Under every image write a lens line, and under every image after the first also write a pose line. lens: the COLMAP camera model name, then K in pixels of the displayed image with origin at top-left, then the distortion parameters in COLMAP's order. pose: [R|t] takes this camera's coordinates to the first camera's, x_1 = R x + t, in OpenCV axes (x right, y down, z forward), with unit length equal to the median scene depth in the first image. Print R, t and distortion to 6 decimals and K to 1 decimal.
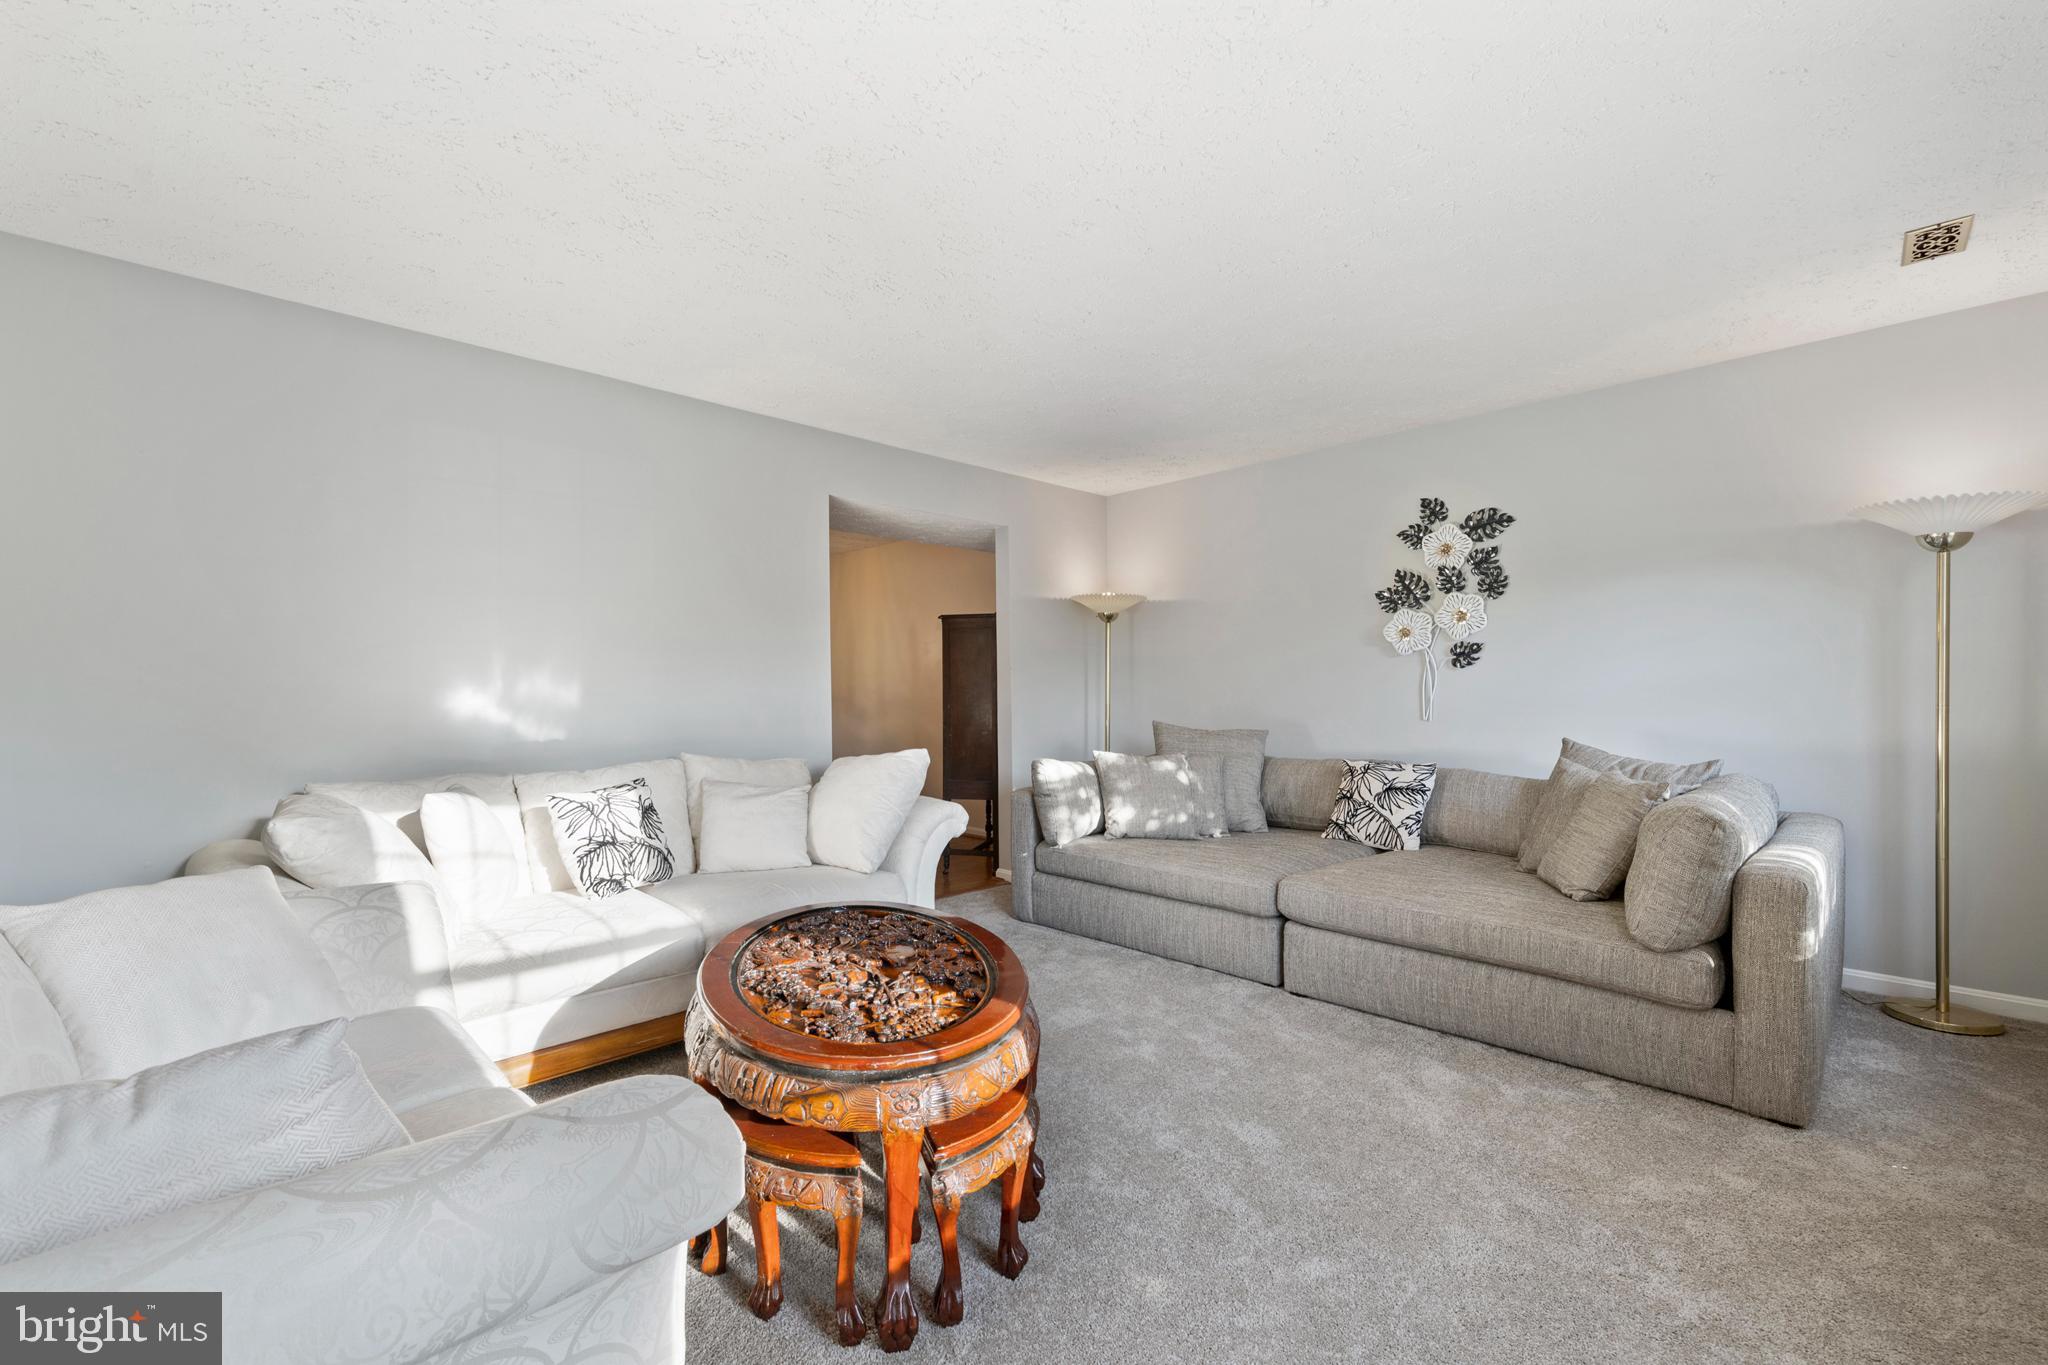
lens RADIAL K [[895.0, 0, 1014.8], [0, 895.0, 686.3], [0, 0, 1]] dist [0.007810, -0.000996]
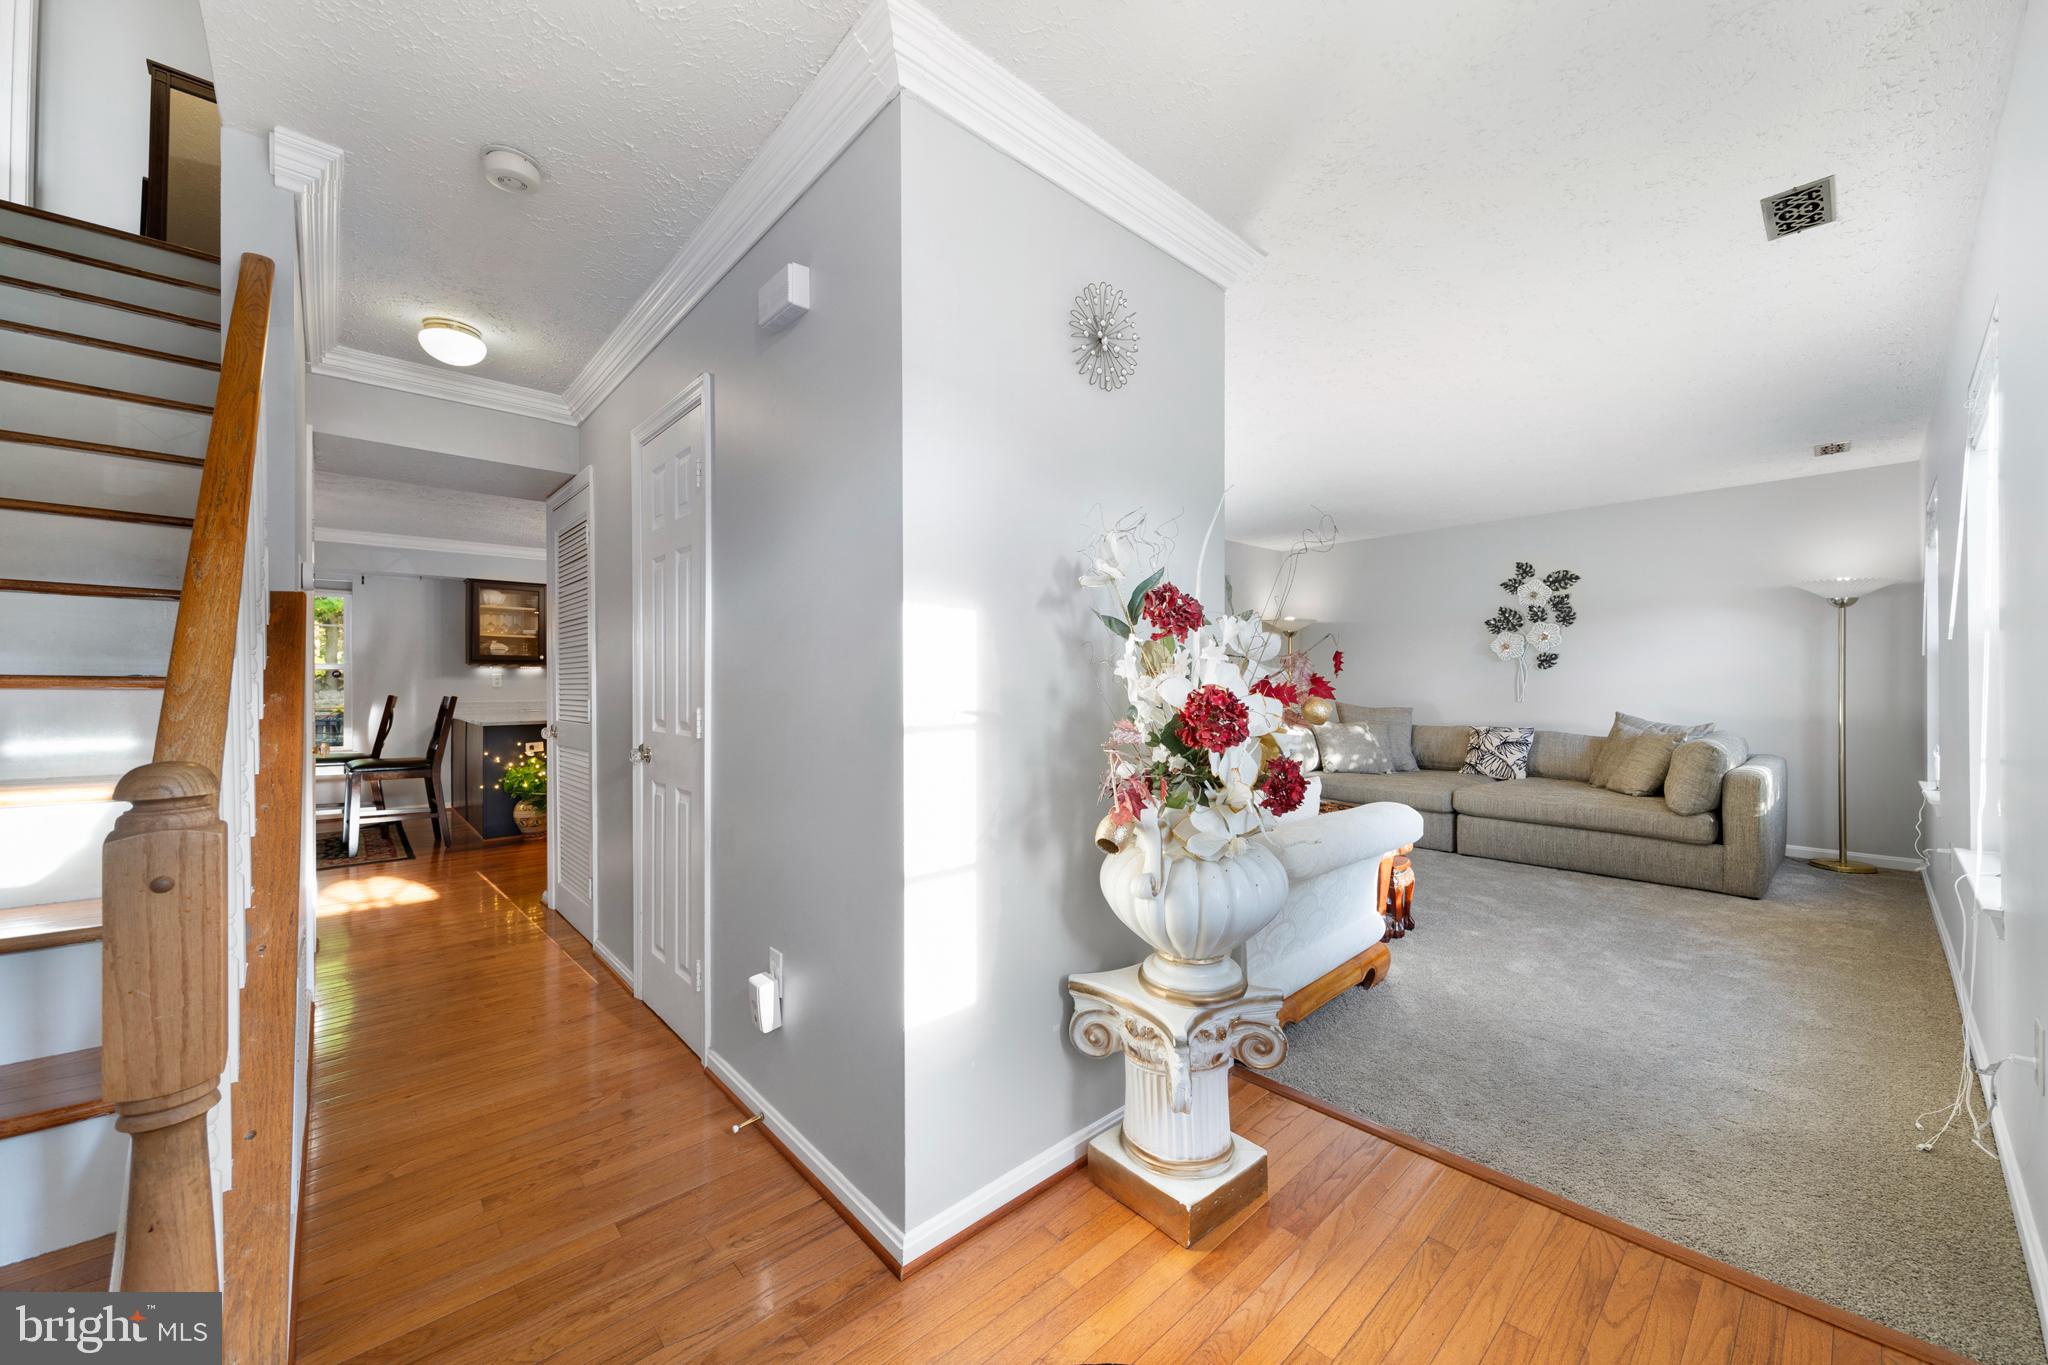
lens RADIAL K [[775.7, 0, 1031.6], [0, 775.7, 675.1], [0, 0, 1]] dist [0.007282, -0.002160]
pose [[0.998944, 0.000216, -0.045946, -0.398061], [-0.000341, 0.999996, -0.002711, -0.006351], [0.045946, 0.002723, 0.998940, -0.485918]]
